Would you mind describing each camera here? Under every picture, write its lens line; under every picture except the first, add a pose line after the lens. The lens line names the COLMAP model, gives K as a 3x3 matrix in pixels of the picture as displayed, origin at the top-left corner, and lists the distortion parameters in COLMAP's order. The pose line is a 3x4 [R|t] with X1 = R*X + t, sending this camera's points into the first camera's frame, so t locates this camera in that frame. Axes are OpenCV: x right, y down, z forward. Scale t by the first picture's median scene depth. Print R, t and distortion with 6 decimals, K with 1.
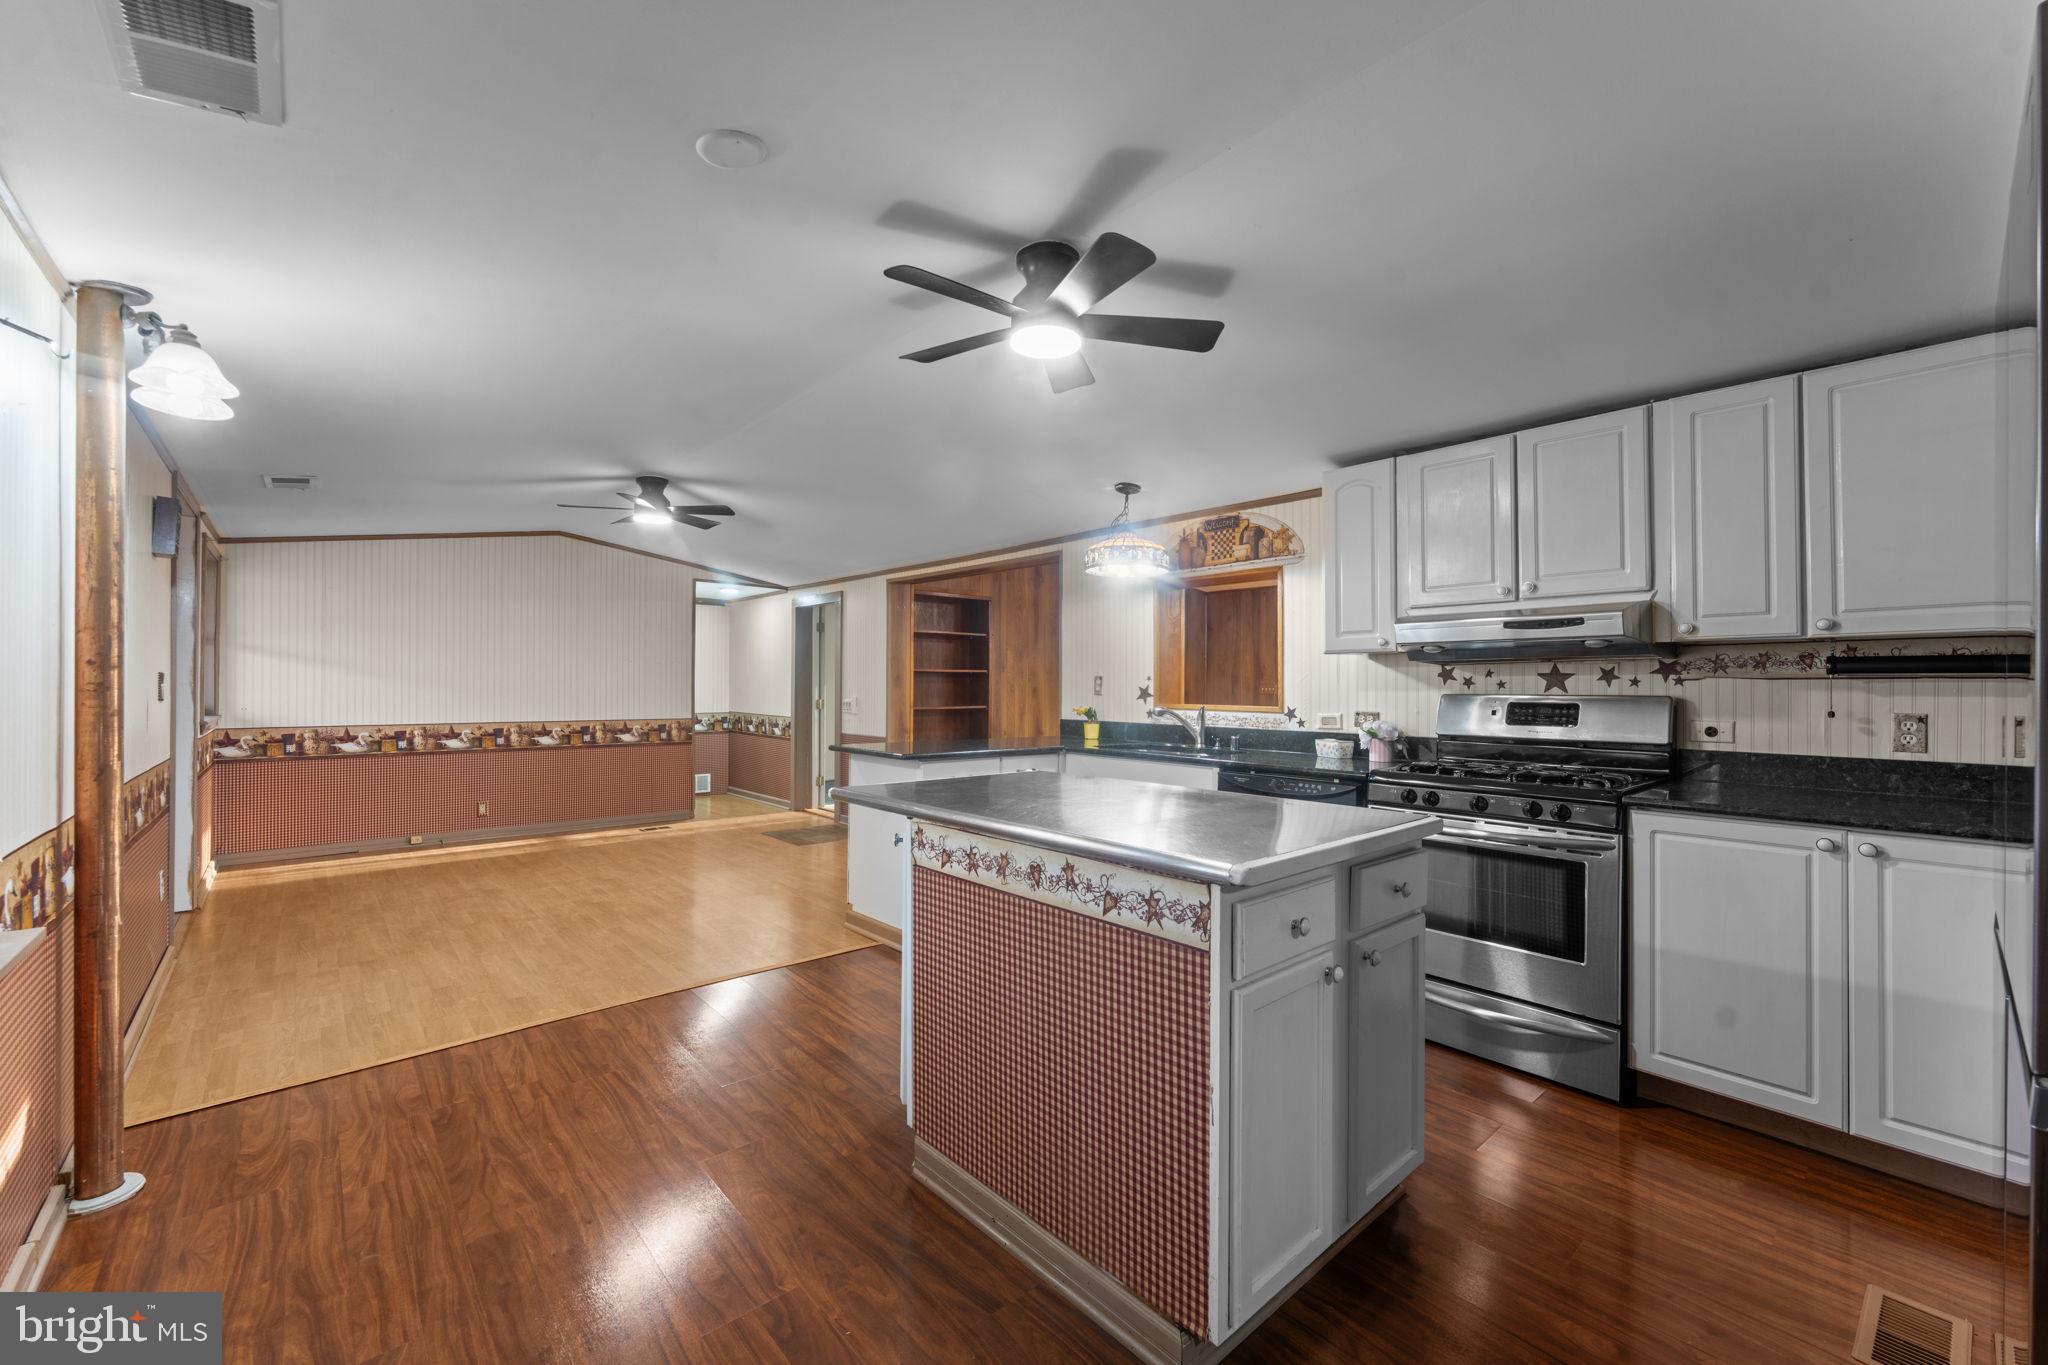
lens RADIAL K [[824.5, 0, 1015.4], [0, 824.5, 675.4], [0, 0, 1]] dist [-0.000638, -0.000188]
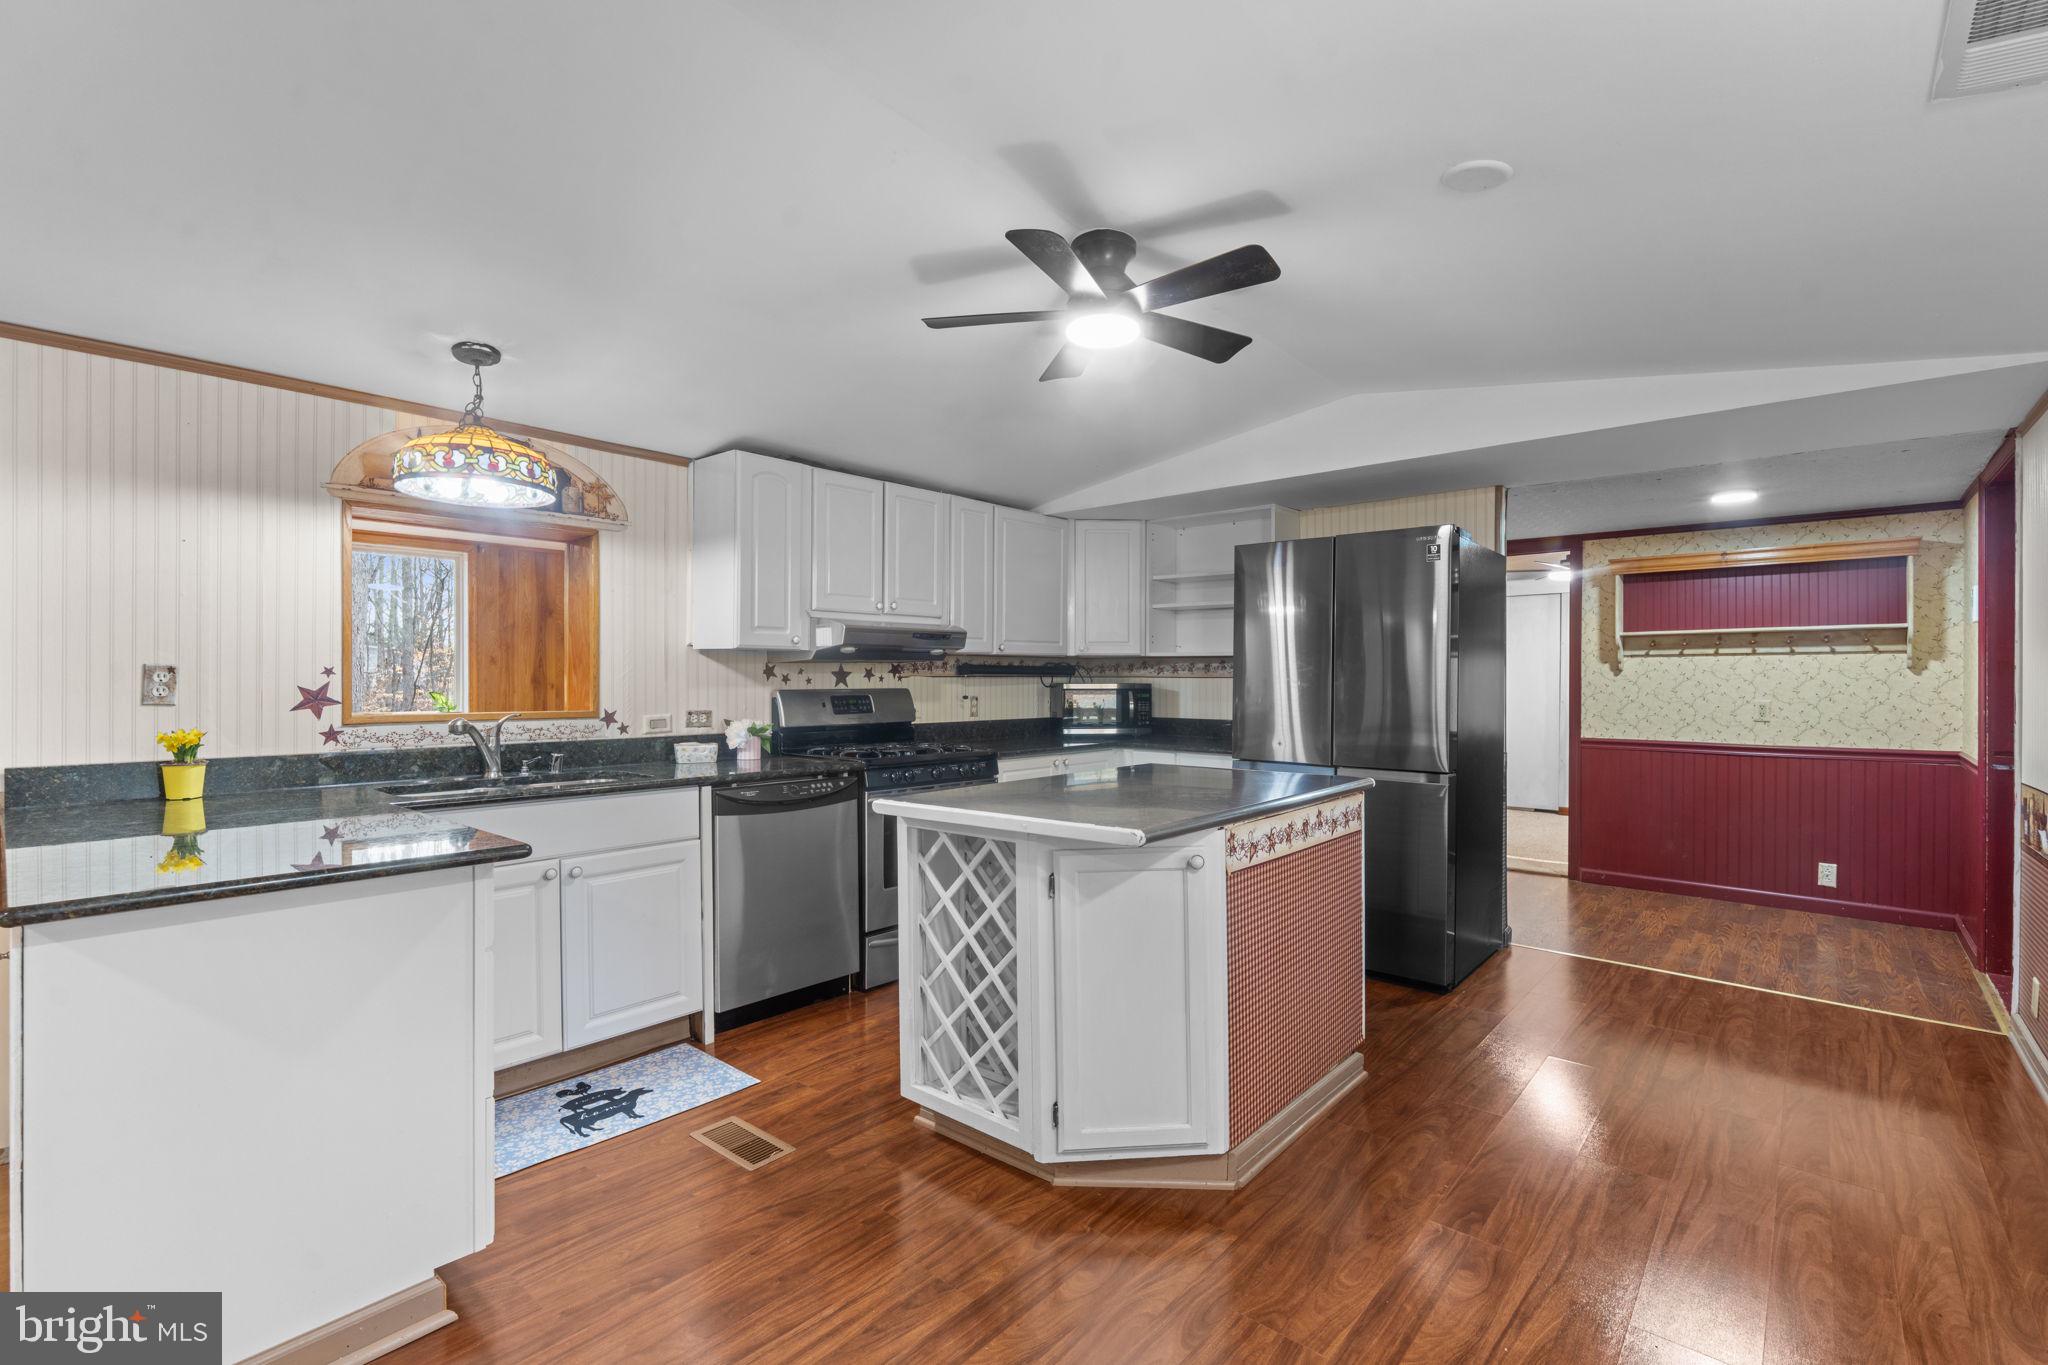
lens RADIAL K [[913.4, 0, 1011.6], [0, 913.4, 685.5], [0, 0, 1]] dist [-0.002863, 0.000397]
pose [[-0.132091, -0.009624, 0.991191, -0.641288], [-0.010798, 0.999908, 0.008269, 0.003609], [-0.991179, -0.009611, -0.132182, 0.788734]]
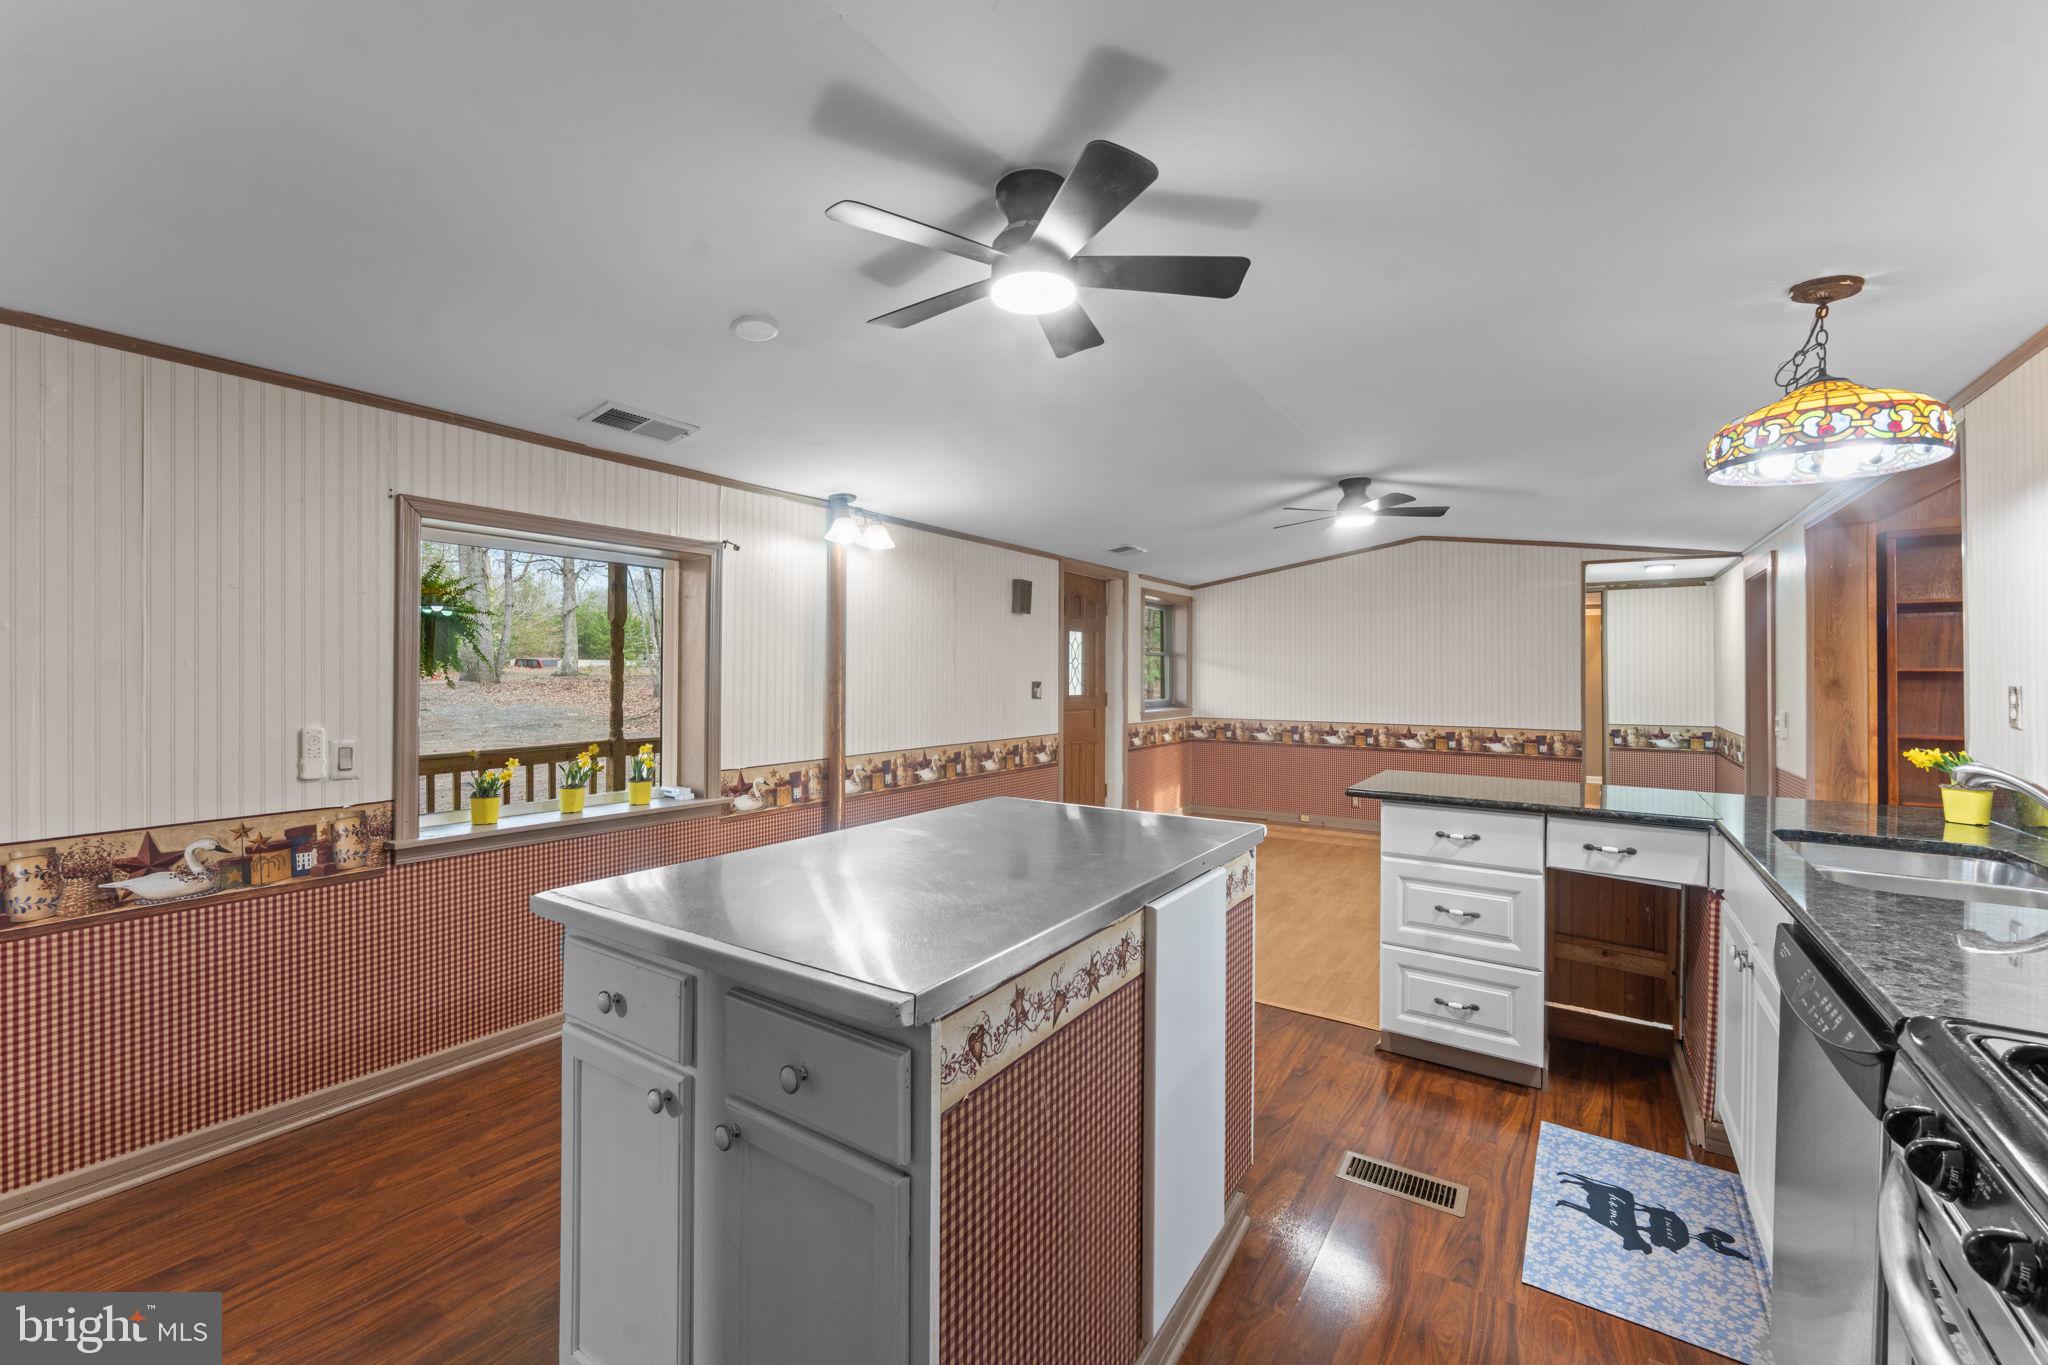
lens RADIAL K [[824.5, 0, 1015.4], [0, 824.5, 675.4], [0, 0, 1]] dist [-0.000638, -0.000188]
pose [[0.253746, -0.005094, -0.967257, 0.528965], [0.008025, 0.999963, -0.003161, -0.010745], [0.967238, -0.006960, 0.253778, 0.488353]]
